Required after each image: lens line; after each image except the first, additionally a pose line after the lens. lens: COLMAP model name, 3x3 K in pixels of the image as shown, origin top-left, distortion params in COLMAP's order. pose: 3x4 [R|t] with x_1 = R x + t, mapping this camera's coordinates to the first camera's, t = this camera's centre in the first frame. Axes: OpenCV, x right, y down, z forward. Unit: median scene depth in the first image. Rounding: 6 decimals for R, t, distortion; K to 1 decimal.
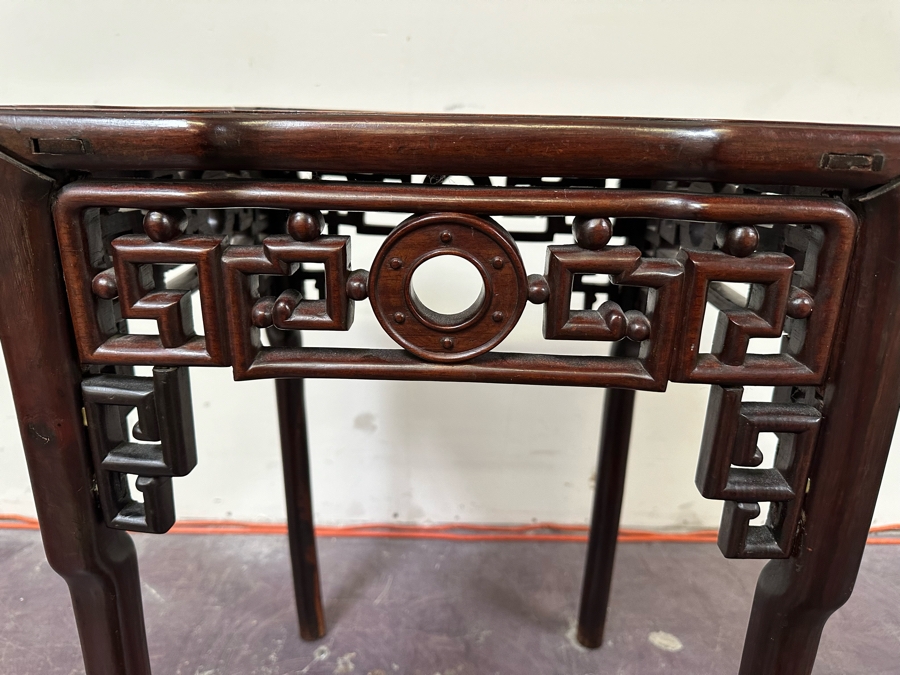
lens RADIAL K [[654.4, 0, 448.6], [0, 654.4, 330.9], [0, 0, 1]] dist [-0.024626, 0.000353]
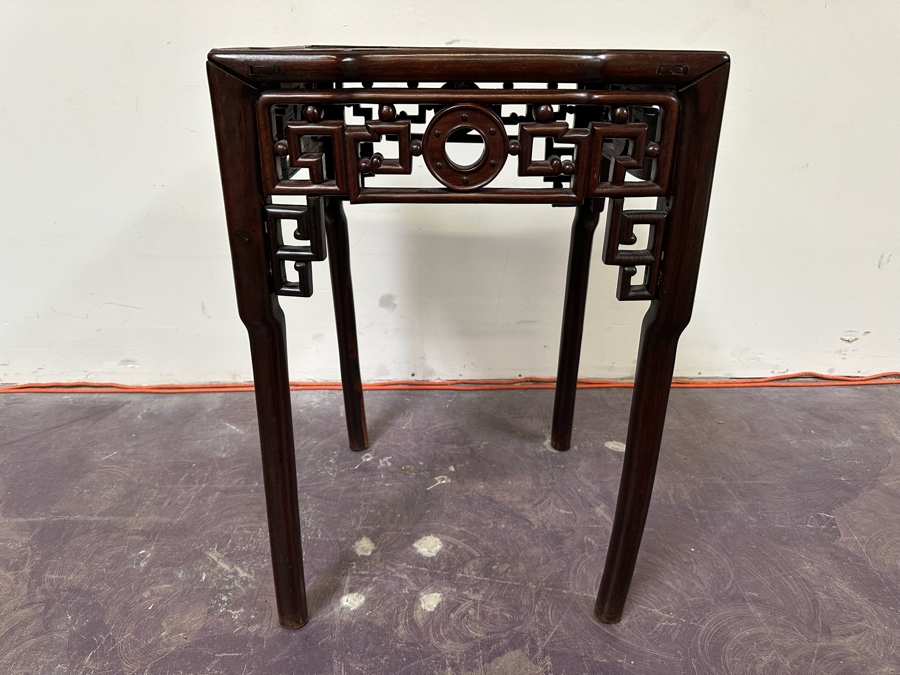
lens RADIAL K [[637.7, 0, 450.0], [0, 637.7, 337.5], [0, 0, 1]] dist [0.066950, -0.099319]
pose [[0.999545, -0.026227, 0.014866, -0.080118], [0.024569, 0.994433, 0.102462, 0.263642], [-0.017471, -0.102051, 0.994626, -0.810816]]
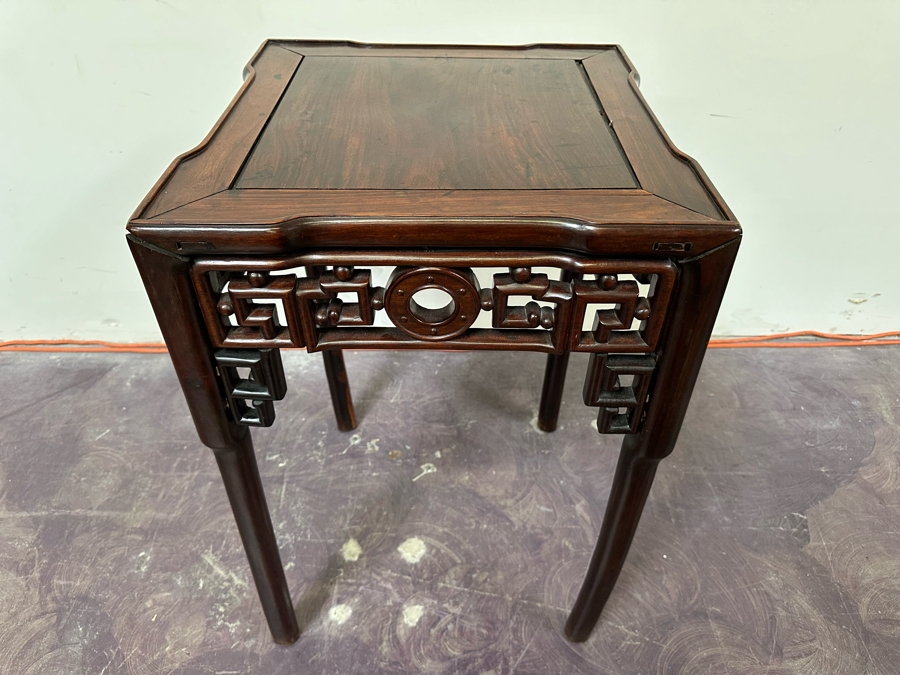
lens RADIAL K [[639.3, 0, 447.4], [0, 639.3, 329.0], [0, 0, 1]] dist [0.076394, -0.121731]
pose [[0.999727, -0.022817, -0.005043, 0.040263], [0.023092, 0.931561, 0.362851, -0.550744], [-0.003582, -0.362868, 0.931834, -0.501061]]
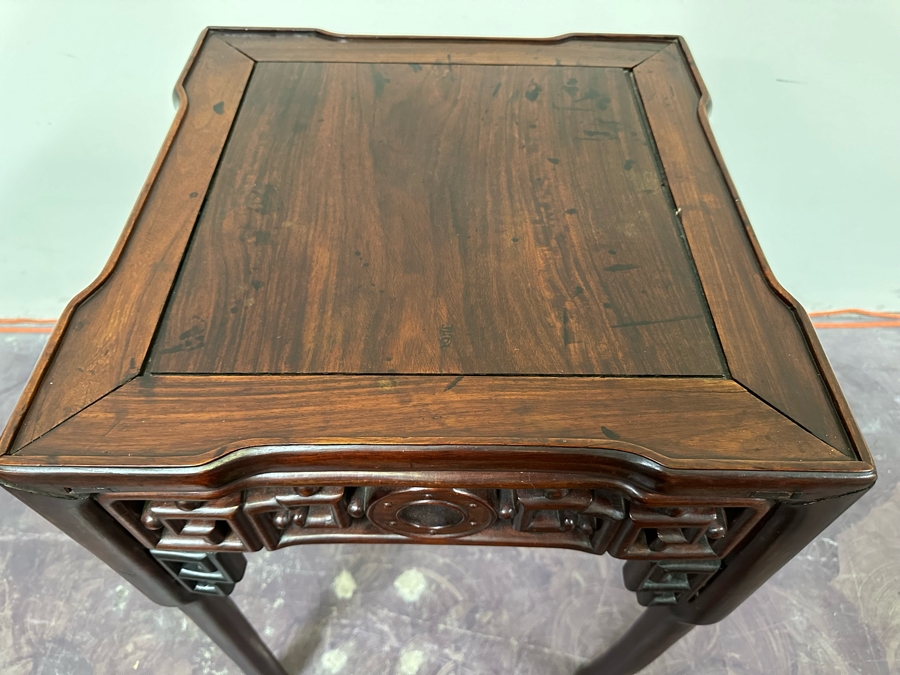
lens RADIAL K [[646.7, 0, 447.1], [0, 646.7, 325.4], [0, 0, 1]] dist [0.038562, -0.066194]
pose [[0.999765, -0.019851, -0.008655, 0.042147], [0.021380, 0.841235, 0.540246, -0.943550], [-0.003444, -0.540305, 0.841462, 0.155652]]
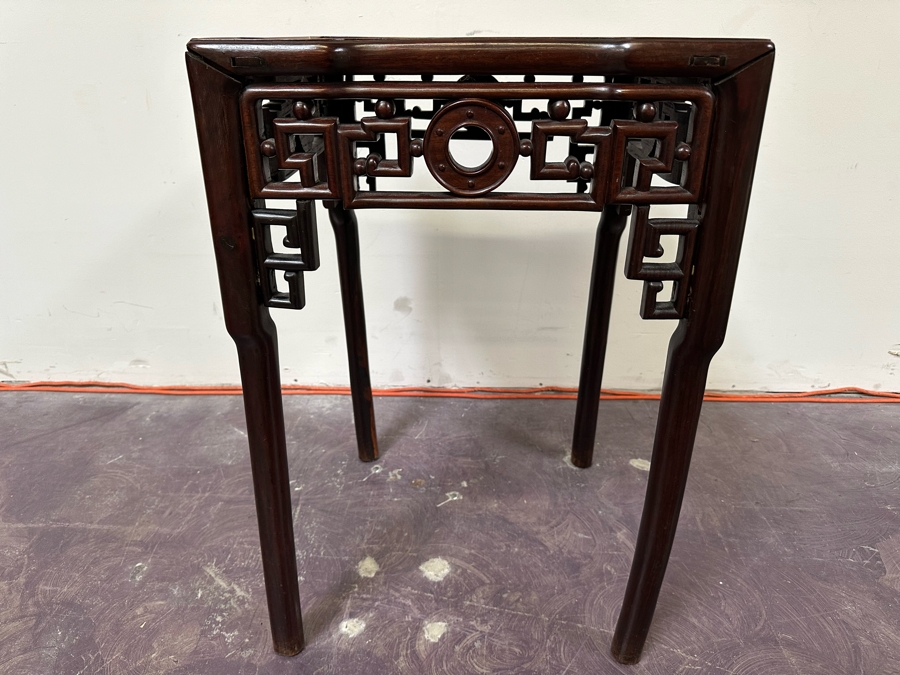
lens RADIAL K [[640.1, 0, 448.6], [0, 640.1, 336.2], [0, 0, 1]] dist [0.039952, -0.053205]
pose [[0.999416, -0.007878, -0.033242, -0.007824], [0.011419, 0.994116, 0.107717, 0.218704], [0.032198, -0.108034, 0.993626, -0.636441]]
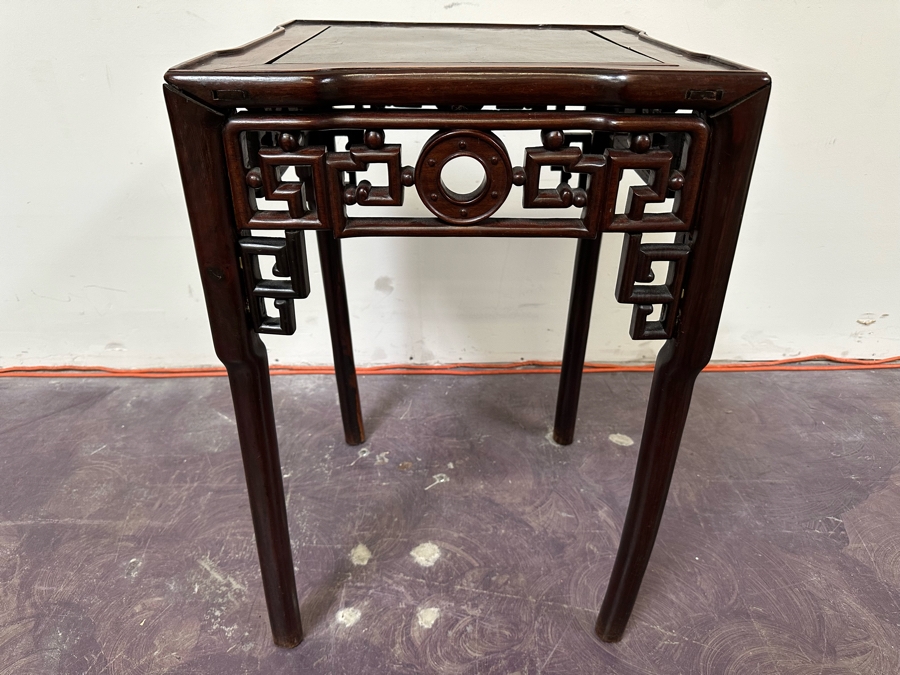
lens RADIAL K [[637.7, 0, 450.0], [0, 637.7, 337.5], [0, 0, 1]] dist [0.066950, -0.099319]
pose [[0.999602, -0.026427, 0.009879, -0.057631], [0.023896, 0.979199, 0.201491, 0.003360], [-0.014998, -0.201175, 0.979440, -0.610398]]
